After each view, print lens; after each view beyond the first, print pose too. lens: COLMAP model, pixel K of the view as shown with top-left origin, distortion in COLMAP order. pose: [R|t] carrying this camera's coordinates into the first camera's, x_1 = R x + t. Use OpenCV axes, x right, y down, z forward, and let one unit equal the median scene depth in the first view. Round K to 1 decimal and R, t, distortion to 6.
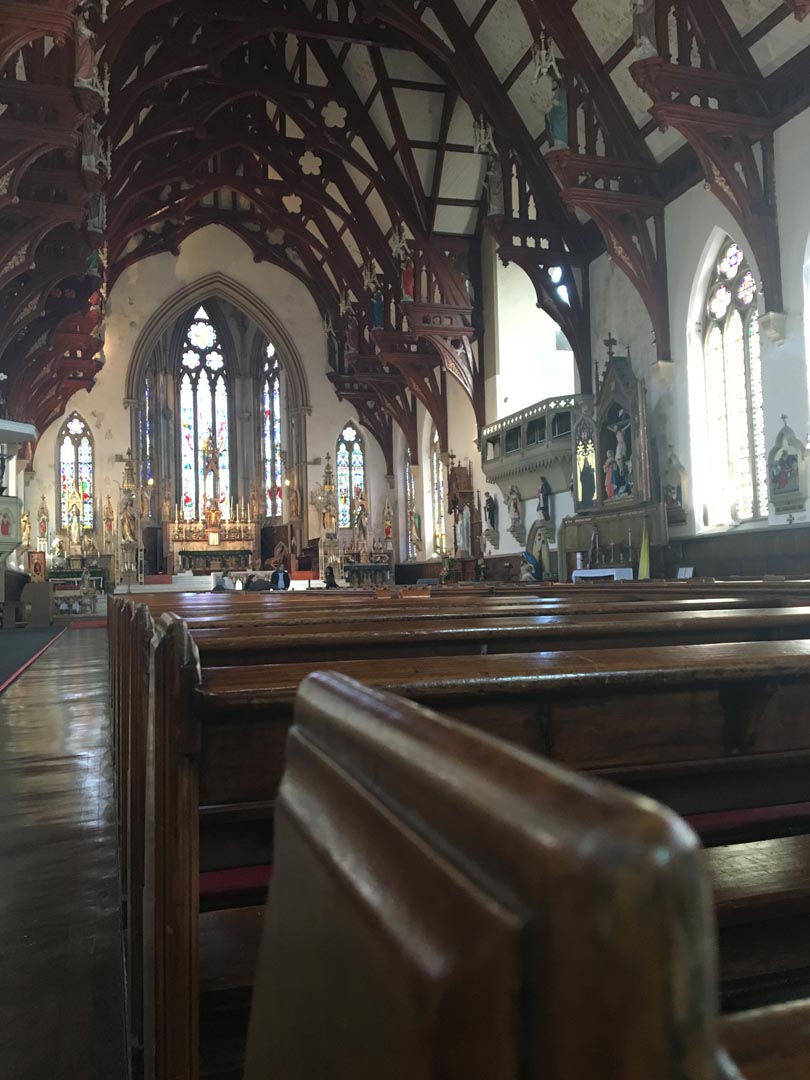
lens RADIAL K [[905.2, 0, 405.4], [0, 905.2, 531.5], [0, 0, 1]] dist [0.079010, -0.110797]
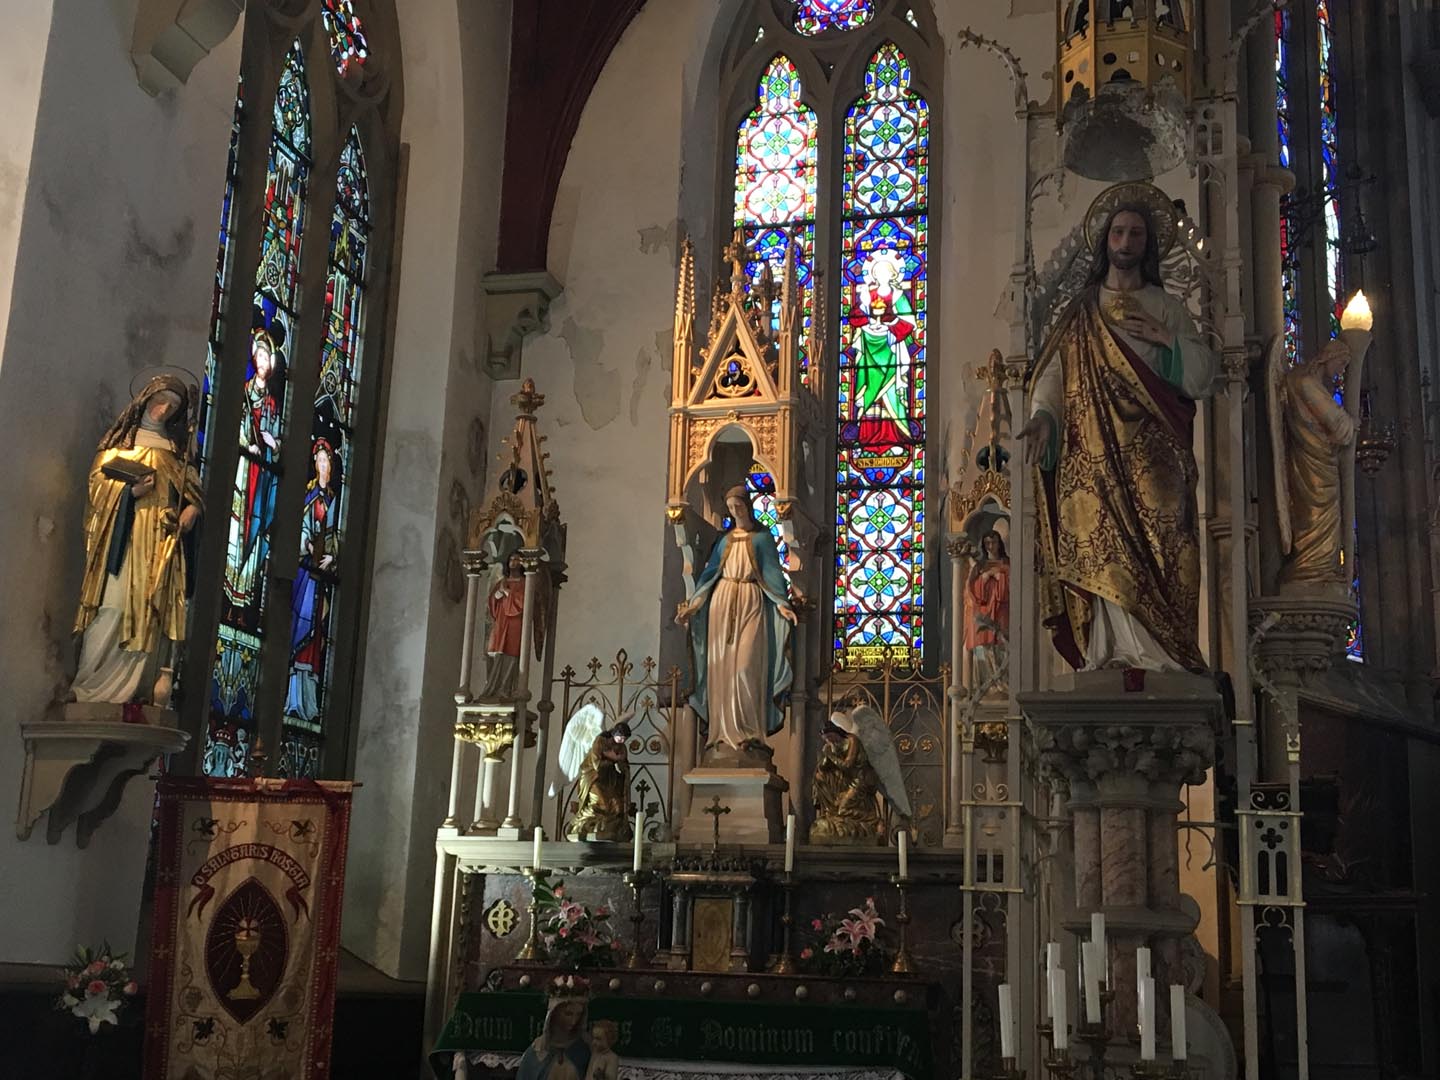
lens RADIAL K [[1797.2, 0, 711.6], [0, 1797.2, 543.1], [0, 0, 1]] dist [0.073973, 0.000000]
pose [[0.823628, -0.071235, -0.562639, -0.203398], [-0.034562, 0.983932, -0.175168, 0.024471], [0.566077, 0.163719, 0.807931, 0.714241]]
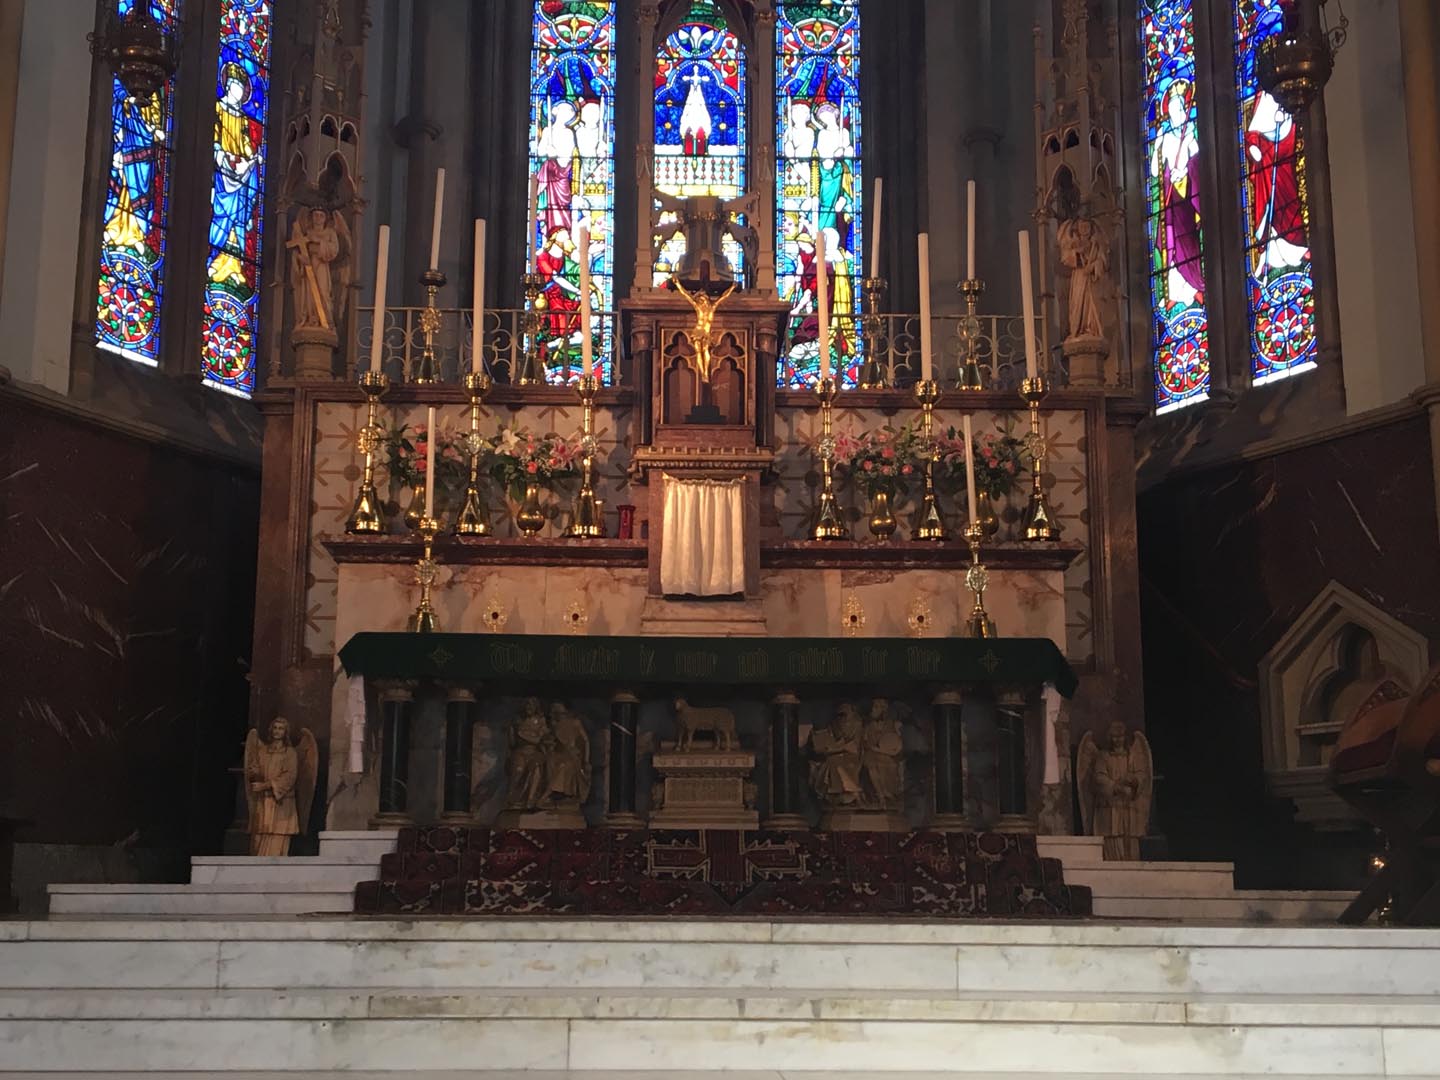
lens RADIAL K [[1797.2, 0, 710.4], [0, 1797.2, 547.5], [0, 0, 1]] dist [0.073973, 0.000000]
pose [[0.956850, -0.022477, -0.289711, -0.155599], [-0.016012, 0.991411, -0.129800, 0.037486], [0.290140, 0.128838, 0.948272, 0.832829]]
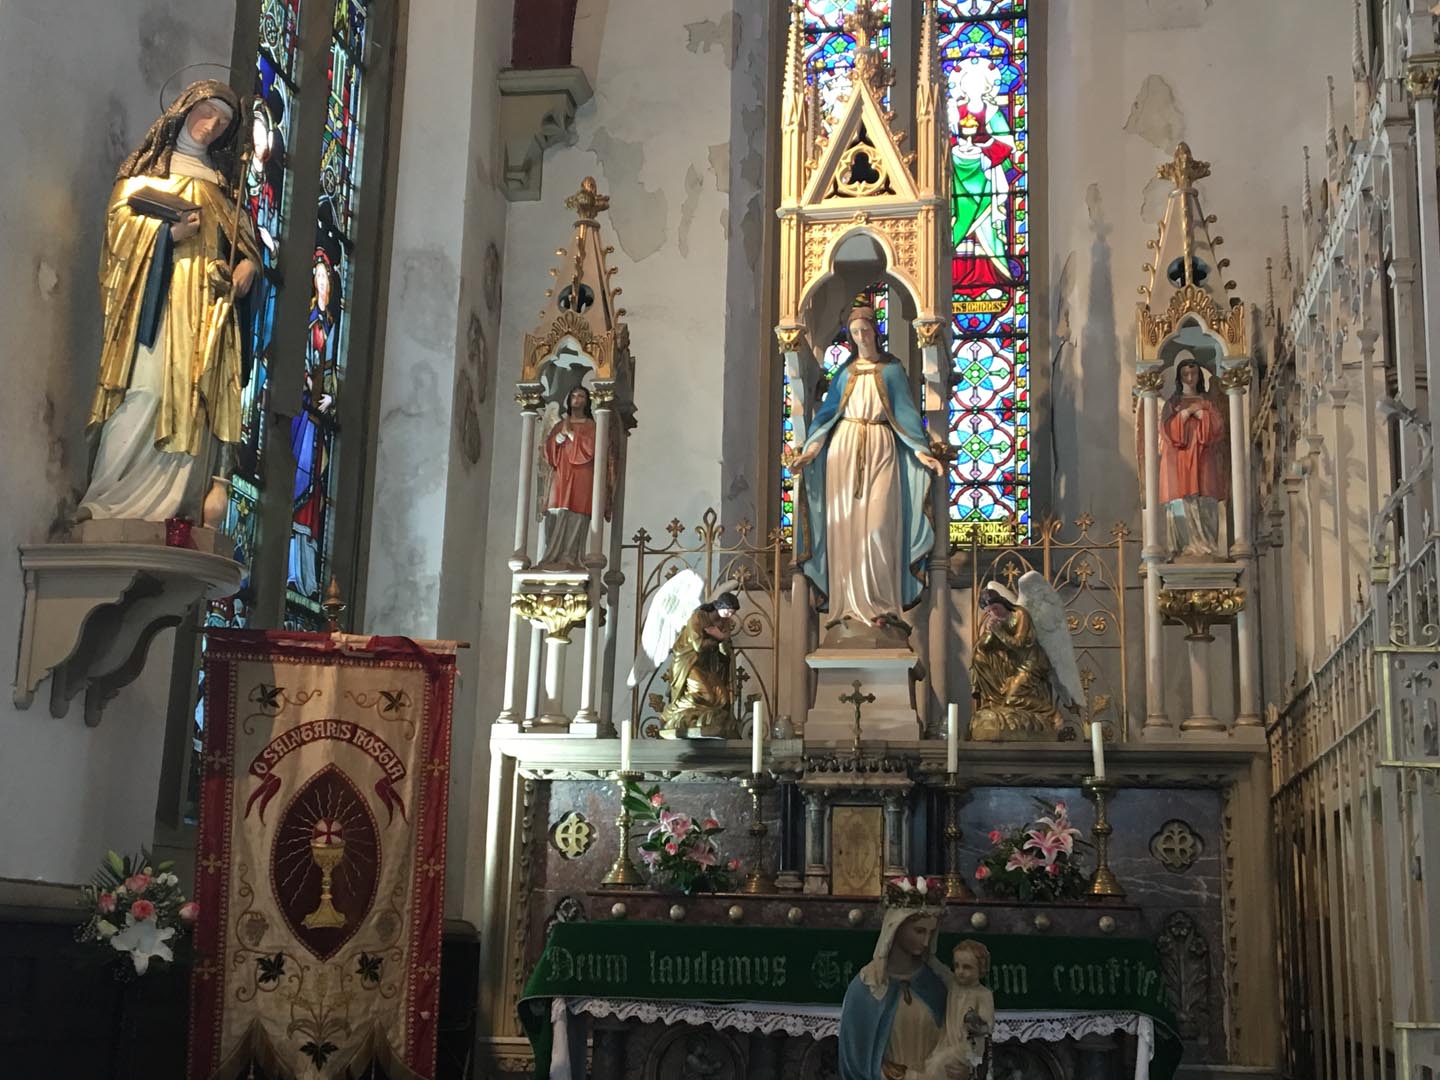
lens RADIAL K [[1797.2, 0, 707.9], [0, 1797.2, 544.9], [0, 0, 1]] dist [0.073973, 0.000000]
pose [[0.876962, -0.048255, -0.478131, -0.252291], [-0.030530, 0.987341, -0.155645, 0.030598], [0.479589, 0.151092, 0.864387, 0.733736]]
